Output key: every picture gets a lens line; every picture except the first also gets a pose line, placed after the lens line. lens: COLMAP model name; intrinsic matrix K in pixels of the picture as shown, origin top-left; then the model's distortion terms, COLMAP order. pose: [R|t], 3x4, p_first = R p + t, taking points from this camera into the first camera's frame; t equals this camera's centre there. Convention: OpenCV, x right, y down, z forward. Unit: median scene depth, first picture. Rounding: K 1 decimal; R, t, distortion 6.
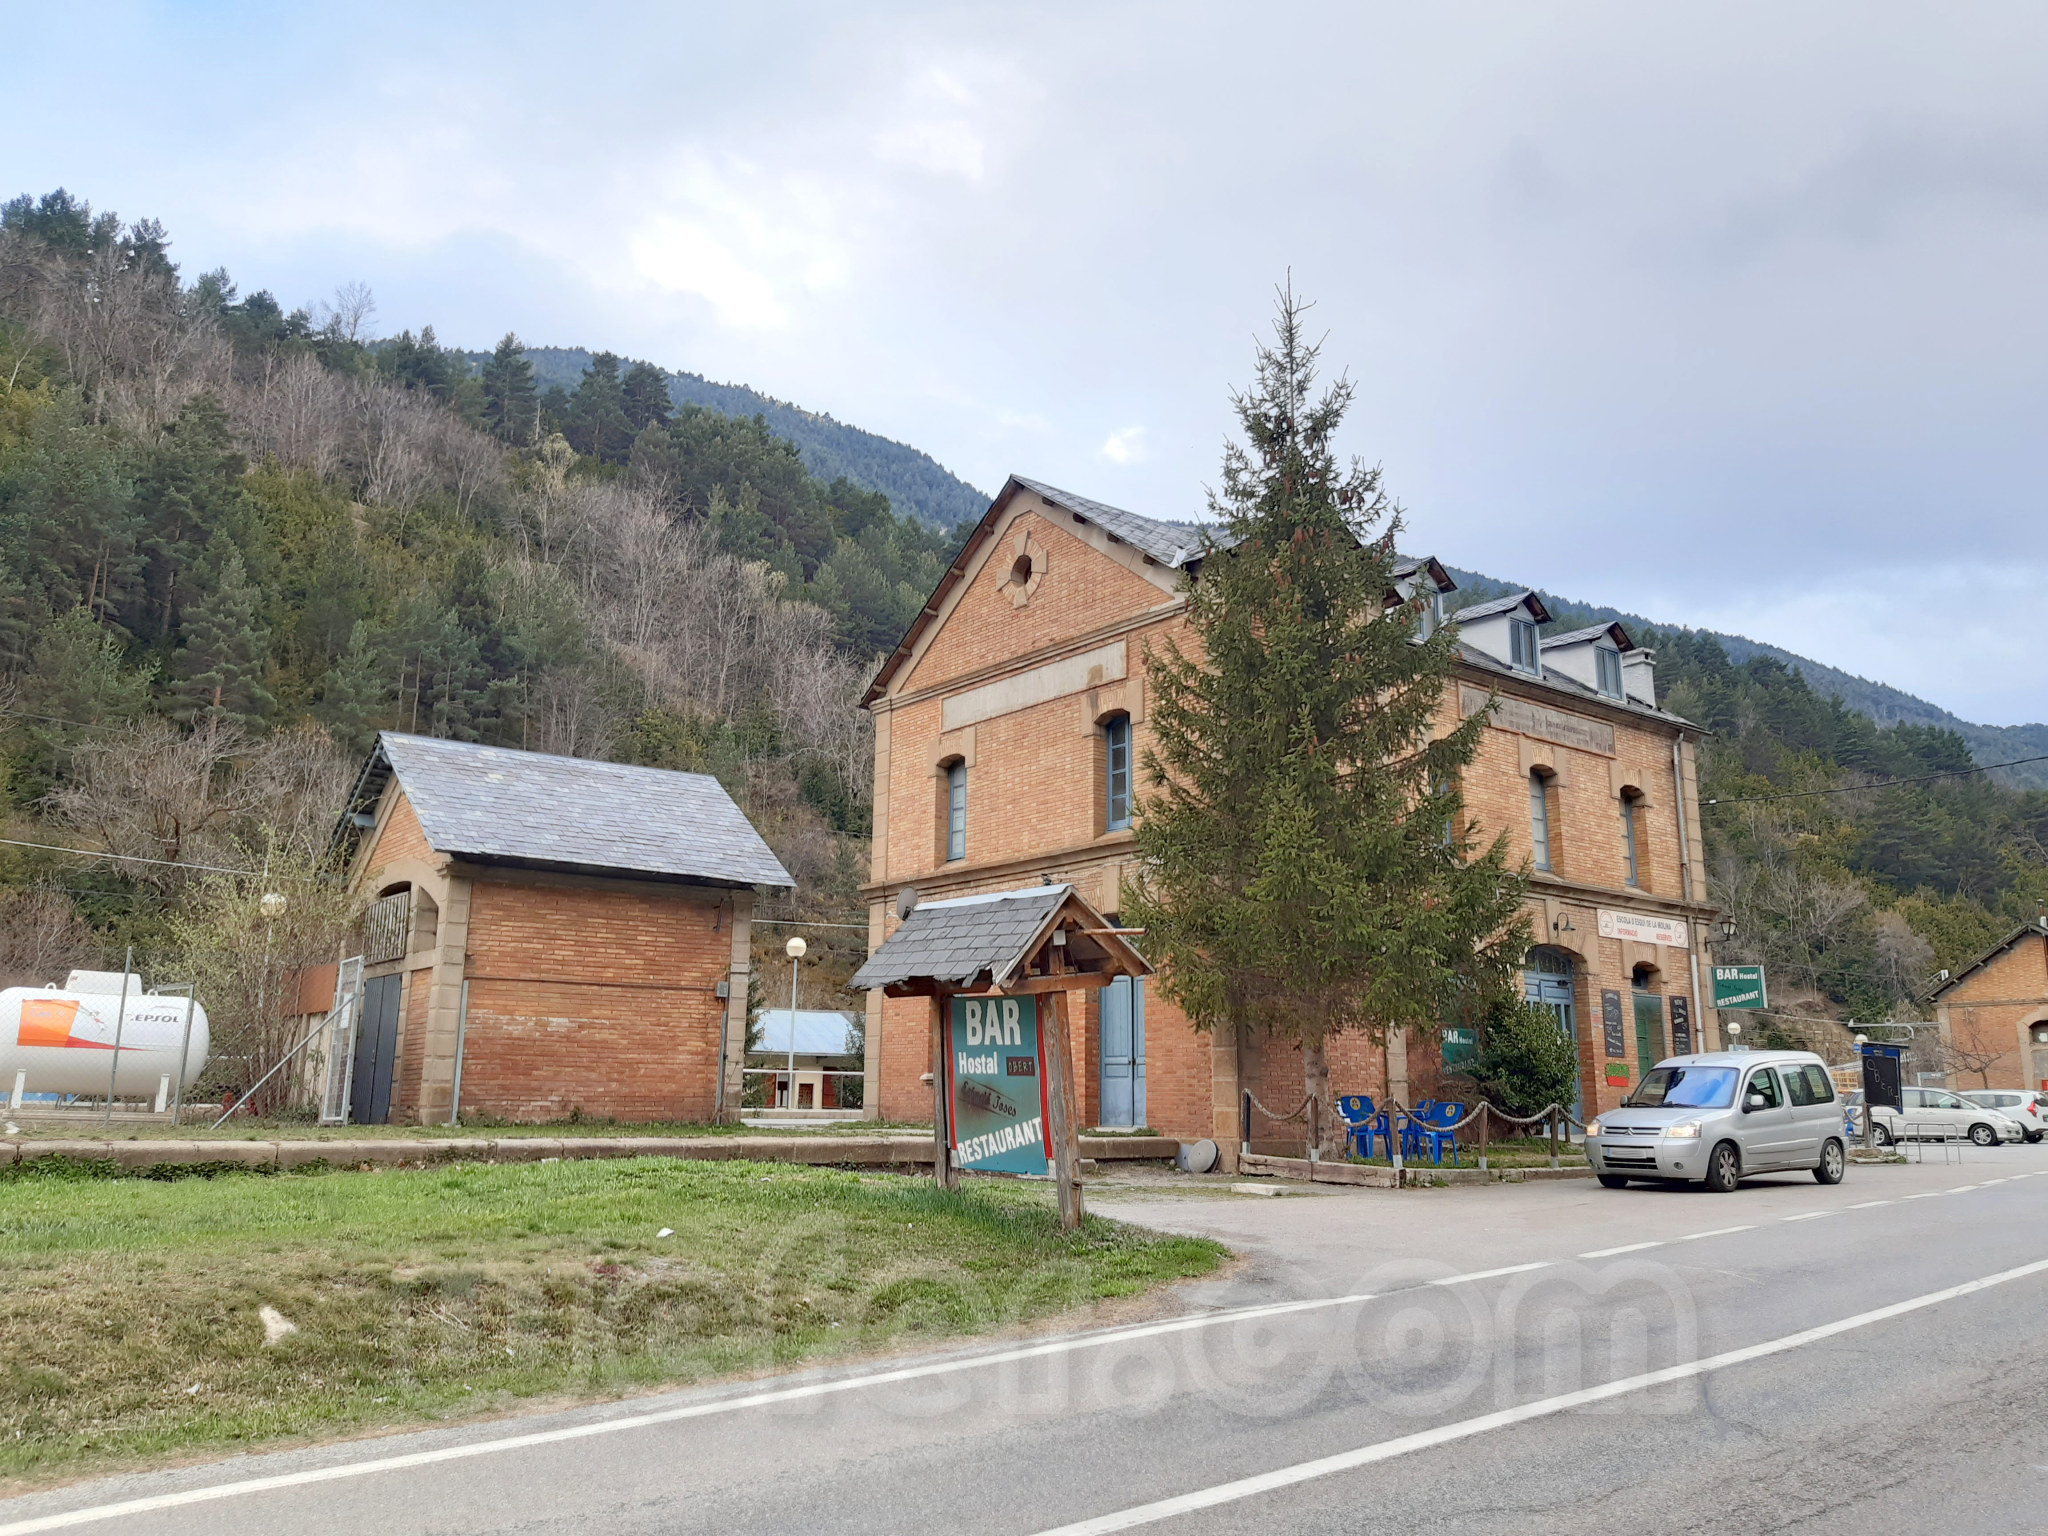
lens RADIAL K [[1568.6, 0, 1031.4], [0, 1568.6, 765.7], [0, 0, 1]] dist [0.131339, -0.241529]
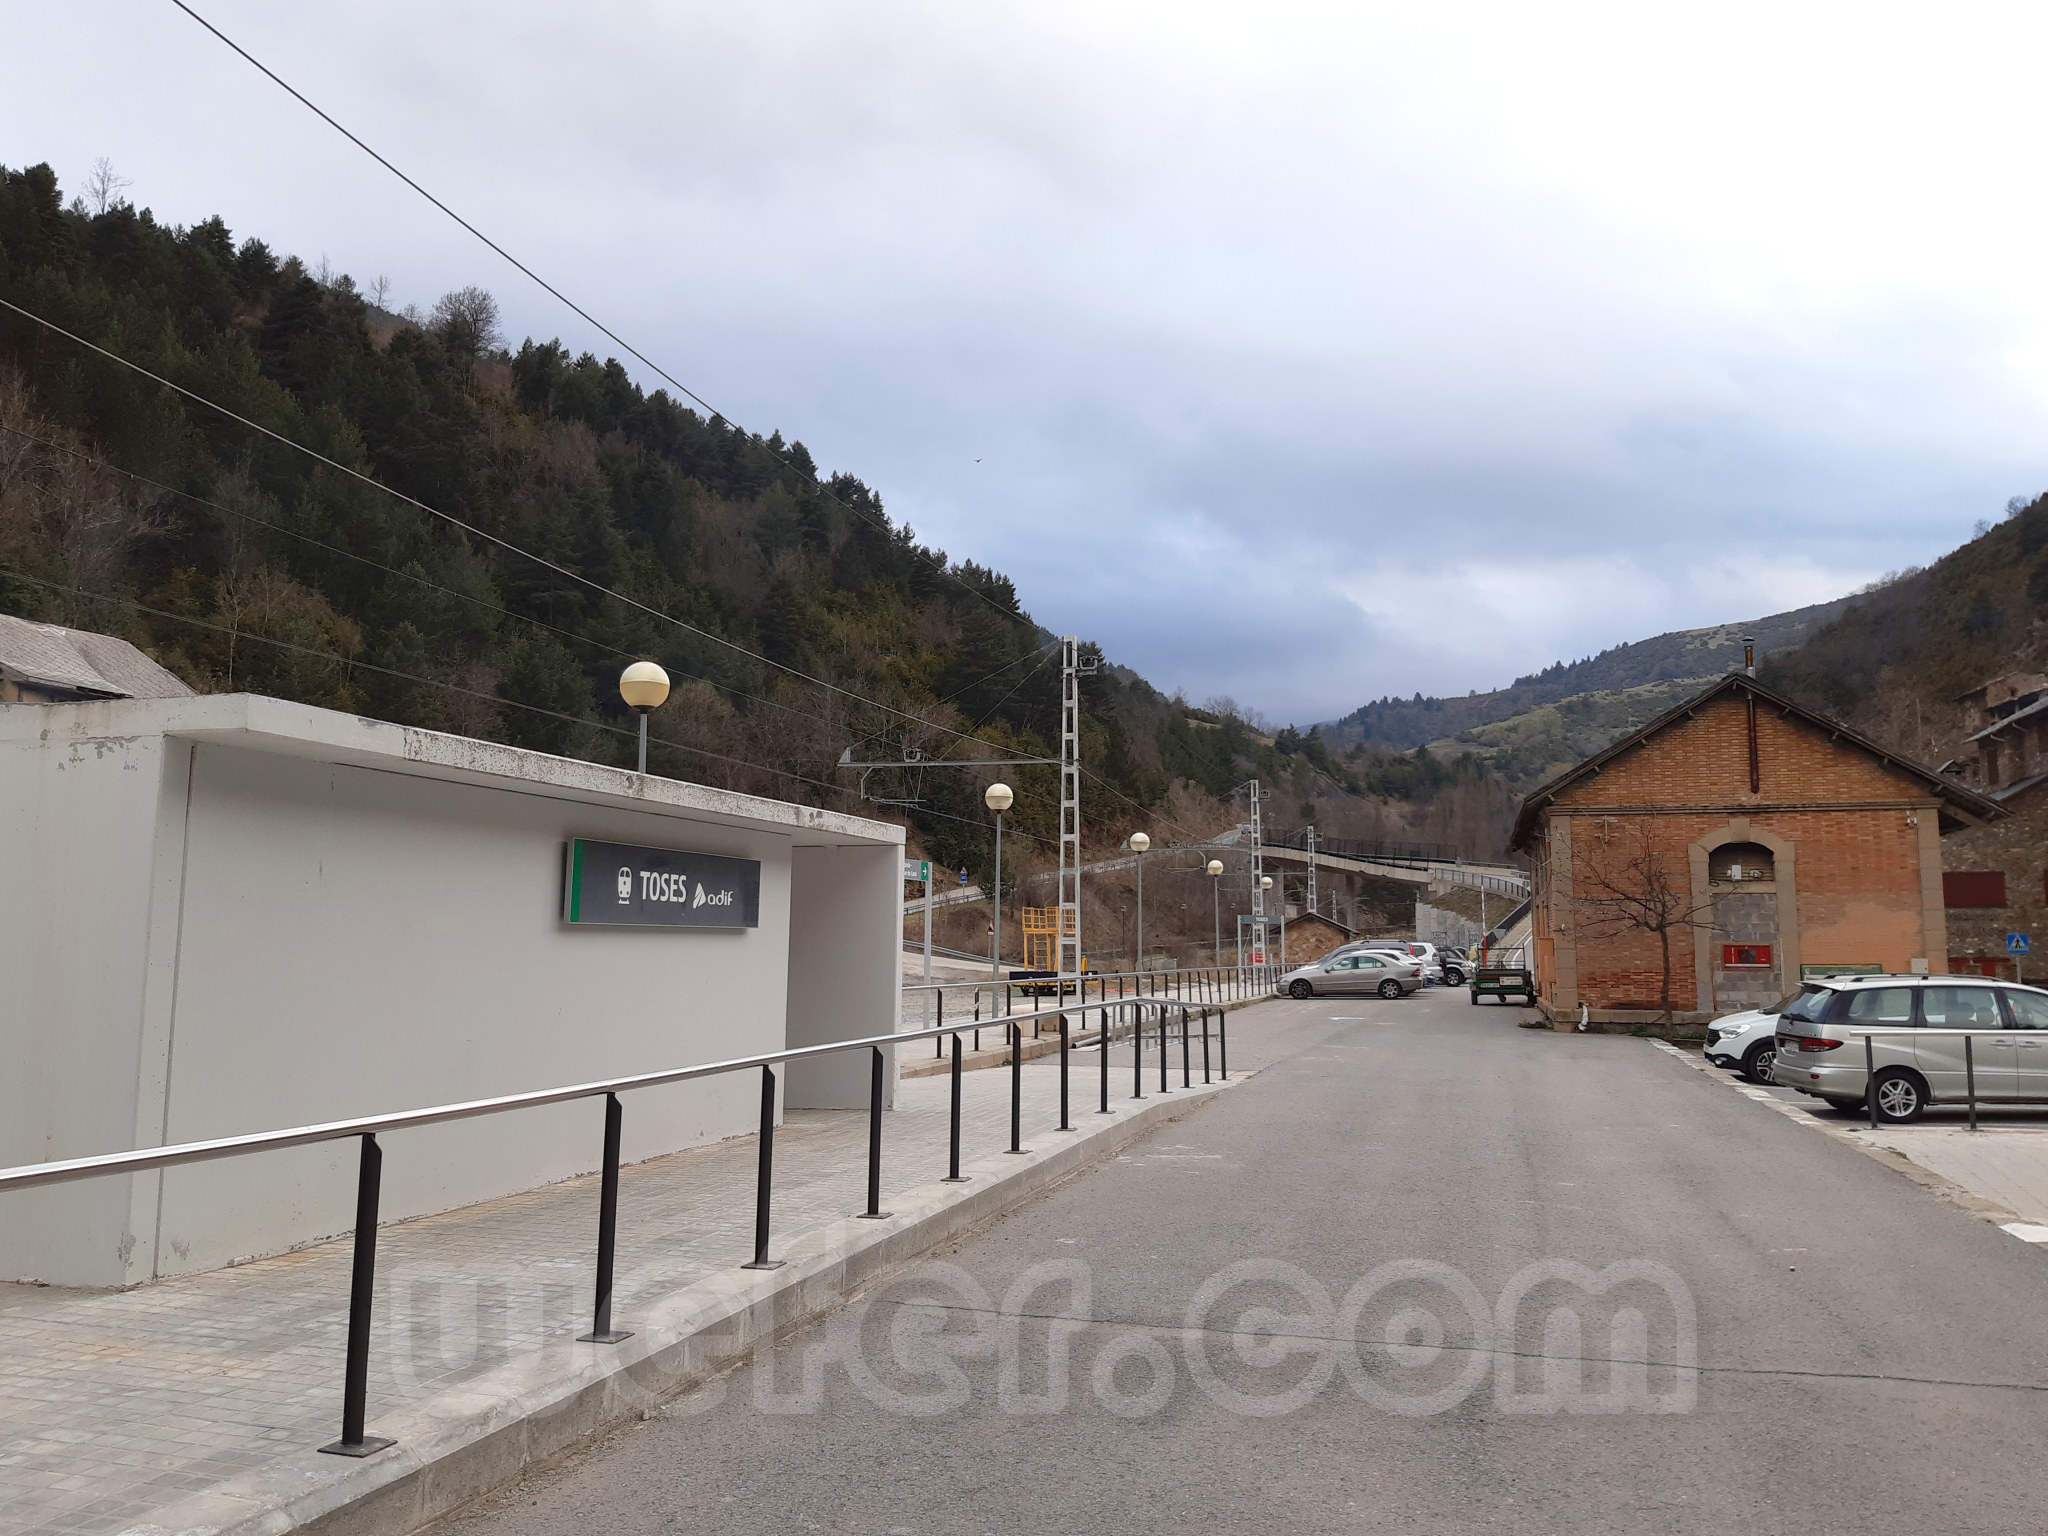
lens RADIAL K [[1576.6, 0, 1034.1], [0, 1576.6, 735.6], [0, 0, 1]] dist [0.095826, -0.168314]
pose [[0.820684, 0.071602, 0.566879, 0.192087], [-0.121271, 0.991341, 0.050352, 0.251939], [-0.558365, -0.110069, 0.822261, 1.367149]]
